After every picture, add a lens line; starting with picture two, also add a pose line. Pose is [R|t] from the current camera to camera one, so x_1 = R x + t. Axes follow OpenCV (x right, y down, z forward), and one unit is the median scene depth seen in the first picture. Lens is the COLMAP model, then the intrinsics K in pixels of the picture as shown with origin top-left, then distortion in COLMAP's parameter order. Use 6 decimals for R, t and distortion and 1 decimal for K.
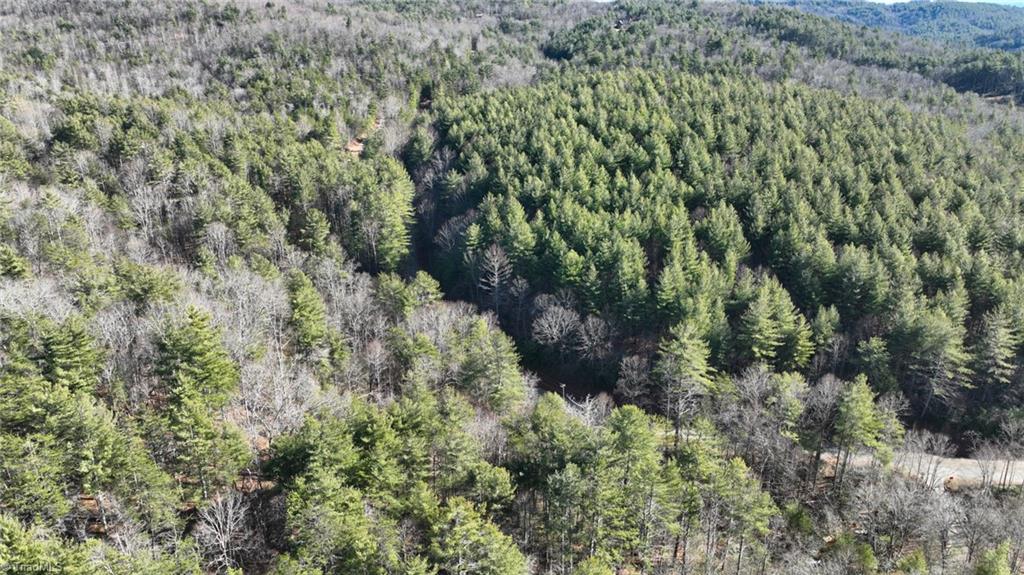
lens RADIAL K [[721.7, 0, 513.3], [0, 721.7, 282.7], [0, 0, 1]] dist [-0.001210, 0.018969]
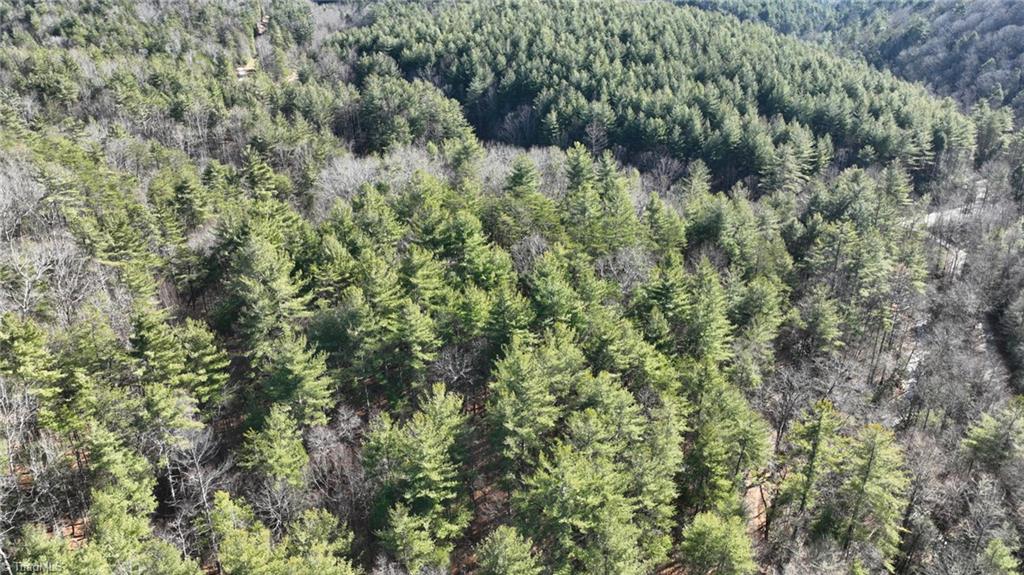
lens RADIAL K [[721.7, 0, 511.9], [0, 721.7, 285.6], [0, 0, 1]] dist [-0.001210, 0.018969]
pose [[0.903235, -0.179807, 0.389663, -0.218872], [0.157619, 0.983528, 0.088481, 0.030097], [-0.399153, -0.018501, 0.916697, -0.026553]]
